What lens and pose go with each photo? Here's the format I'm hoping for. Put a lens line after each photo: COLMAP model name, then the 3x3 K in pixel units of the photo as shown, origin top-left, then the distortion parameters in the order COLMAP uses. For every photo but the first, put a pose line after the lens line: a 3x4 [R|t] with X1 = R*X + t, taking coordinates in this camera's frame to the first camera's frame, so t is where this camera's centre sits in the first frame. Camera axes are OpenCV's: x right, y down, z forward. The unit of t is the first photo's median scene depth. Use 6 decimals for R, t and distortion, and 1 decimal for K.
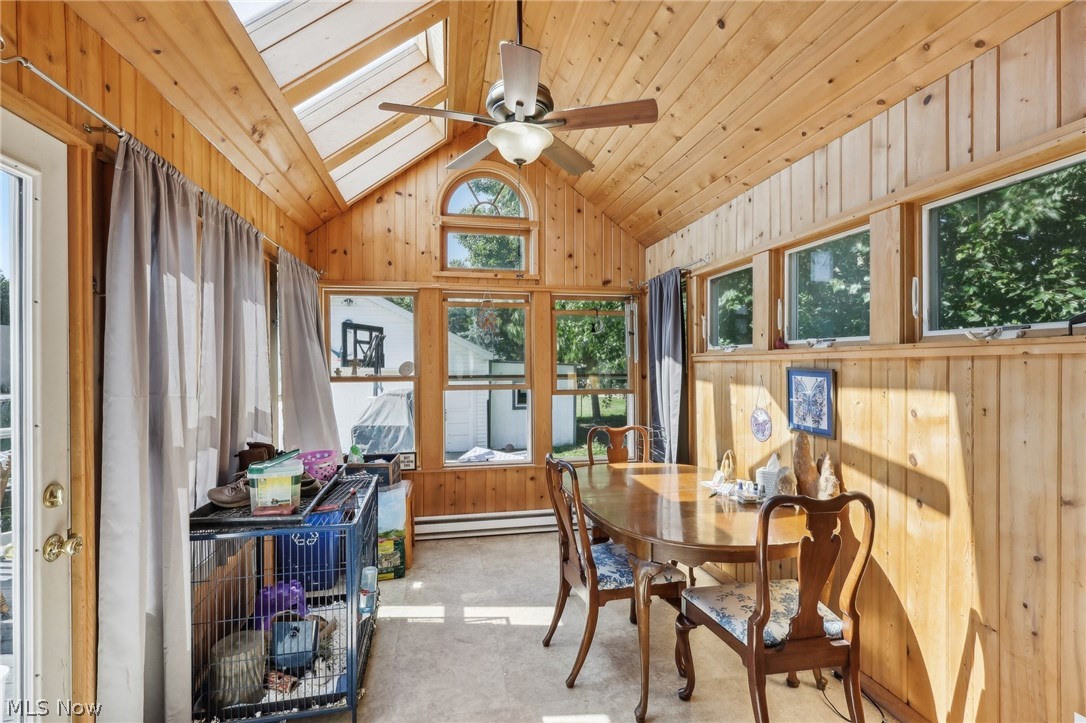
lens RADIAL K [[525.9, 0, 537.5], [0, 525.9, 365.4], [0, 0, 1]] dist [-0.000856, 0.002726]
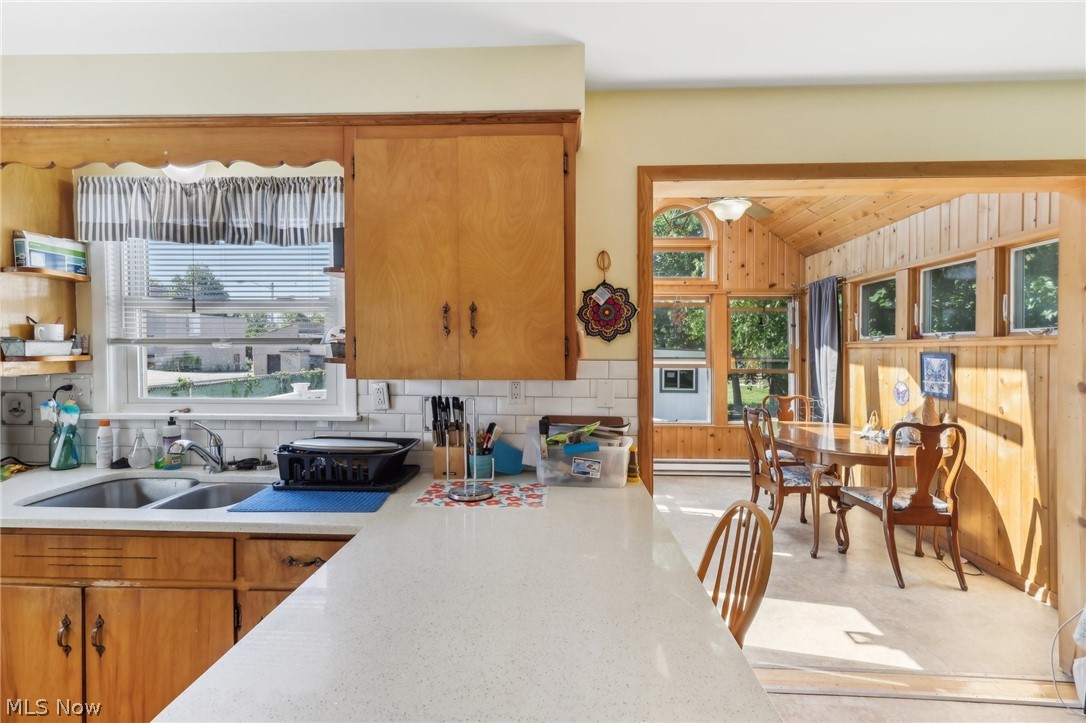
lens RADIAL K [[525.9, 0, 535.9], [0, 525.9, 354.2], [0, 0, 1]] dist [-0.000856, 0.002726]
pose [[0.969617, 0.004397, -0.244590, -0.208232], [-0.002934, 0.999976, 0.006347, 0.004740], [0.244612, -0.005436, 0.969606, -0.702424]]
